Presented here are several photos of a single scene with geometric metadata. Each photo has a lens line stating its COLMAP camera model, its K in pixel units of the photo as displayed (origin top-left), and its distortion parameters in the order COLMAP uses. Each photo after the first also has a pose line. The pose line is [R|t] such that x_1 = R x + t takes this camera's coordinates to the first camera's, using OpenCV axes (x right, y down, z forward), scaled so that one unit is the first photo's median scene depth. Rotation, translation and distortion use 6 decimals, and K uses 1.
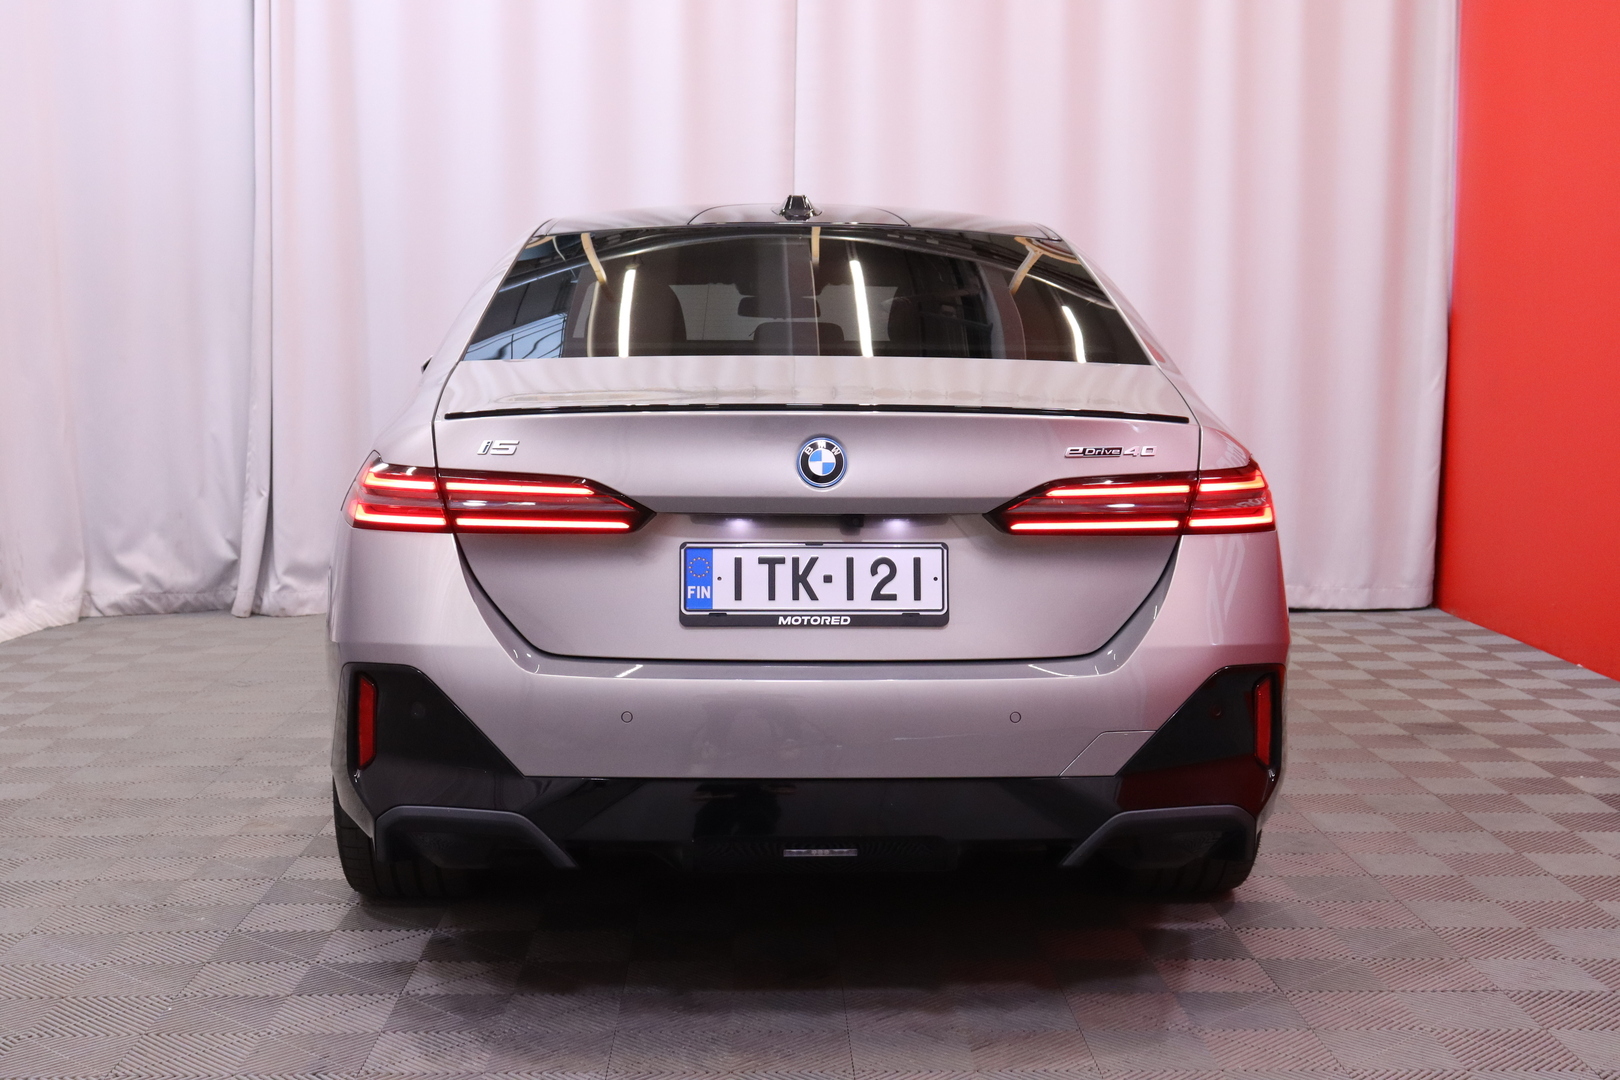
lens RADIAL K [[2248.0, 0, 810.0], [0, 2248.0, 540.0], [0, 0, 1]] dist [-0.018319, 0.012022]
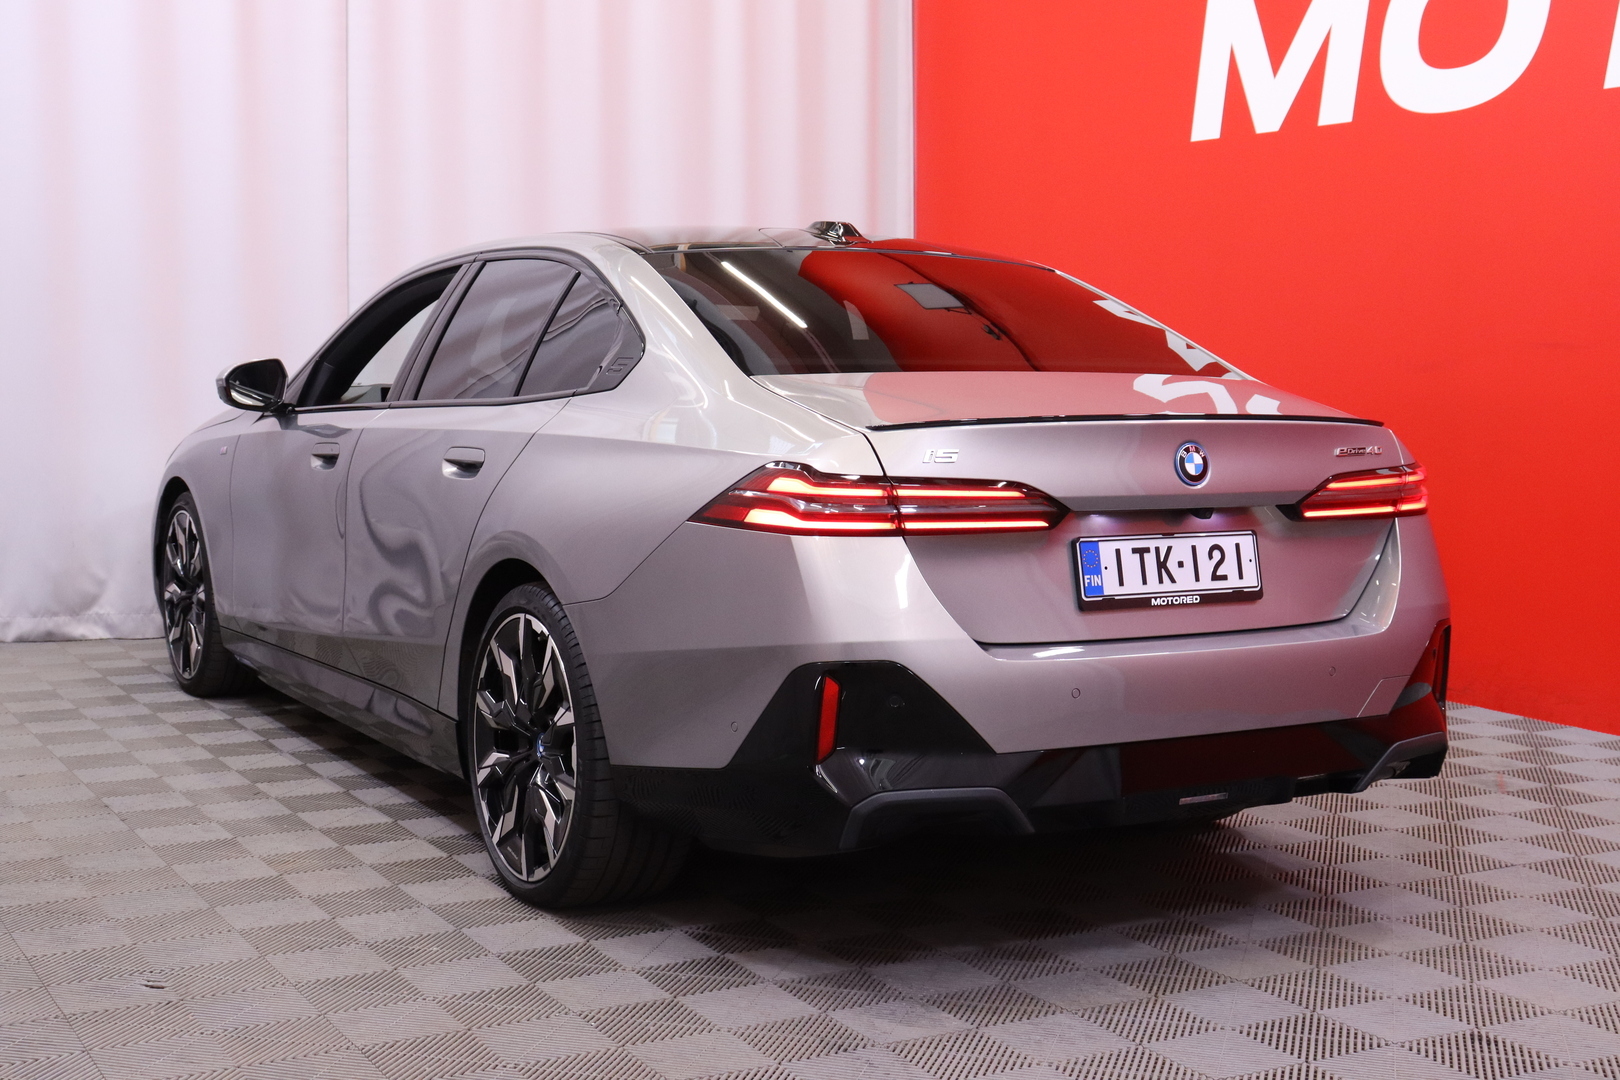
lens RADIAL K [[2248.0, 0, 810.0], [0, 2248.0, 540.0], [0, 0, 1]] dist [-0.018319, 0.012022]
pose [[0.874560, -0.036147, 0.483568, -0.720455], [0.037416, 0.999275, 0.007026, -0.010499], [-0.483472, 0.011948, 0.875278, 0.076806]]
